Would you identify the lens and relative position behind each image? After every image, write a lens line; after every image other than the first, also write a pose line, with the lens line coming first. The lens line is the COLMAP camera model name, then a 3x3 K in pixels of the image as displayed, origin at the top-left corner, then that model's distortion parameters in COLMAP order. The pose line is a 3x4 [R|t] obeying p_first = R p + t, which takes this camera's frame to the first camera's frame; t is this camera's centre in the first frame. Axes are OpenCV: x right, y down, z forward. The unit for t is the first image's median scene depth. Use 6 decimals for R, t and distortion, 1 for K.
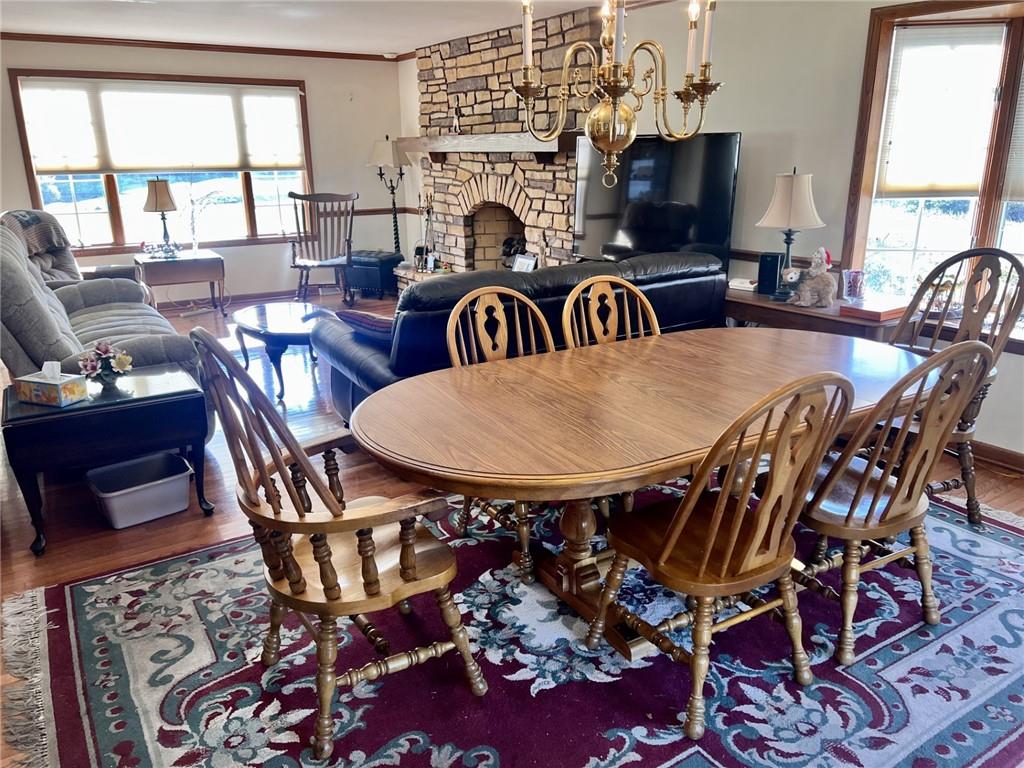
lens RADIAL K [[766.9, 0, 514.0], [0, 766.9, 388.6], [0, 0, 1]] dist [0.057207, -0.055077]
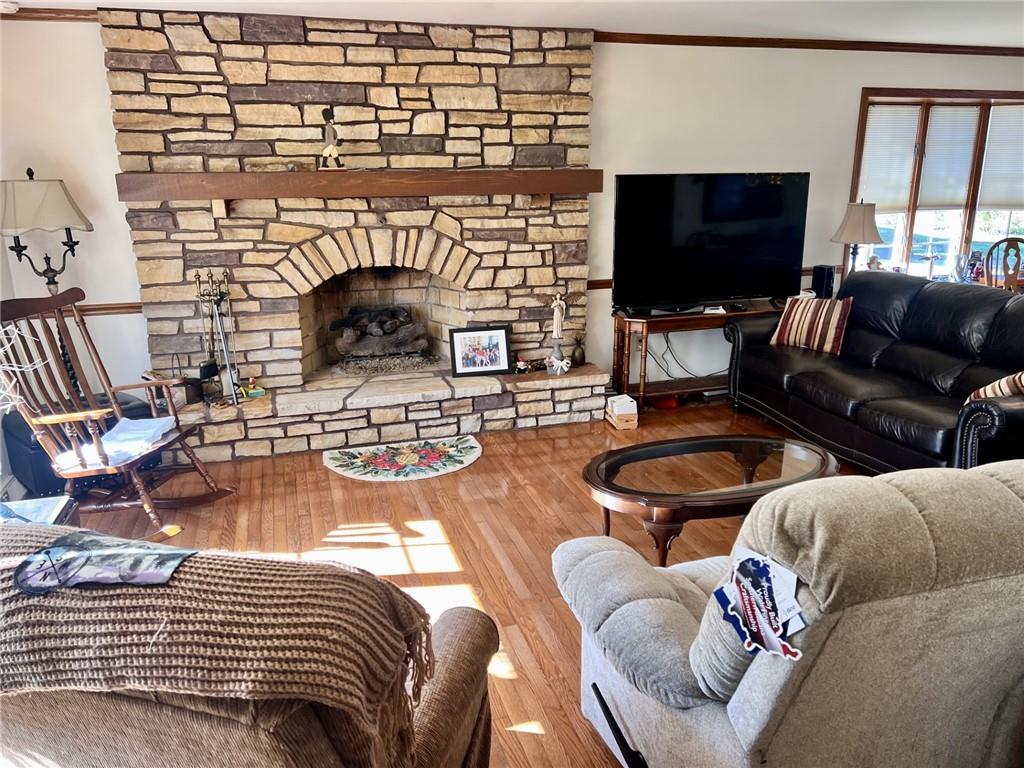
lens RADIAL K [[753.1, 0, 496.8], [0, 753.1, 394.5], [0, 0, 1]] dist [0.047832, -0.049672]
pose [[0.291218, -0.264859, 0.919262, -0.678857], [0.293261, 0.939364, 0.177747, -0.234698], [-0.910599, 0.217821, 0.351232, 0.721327]]
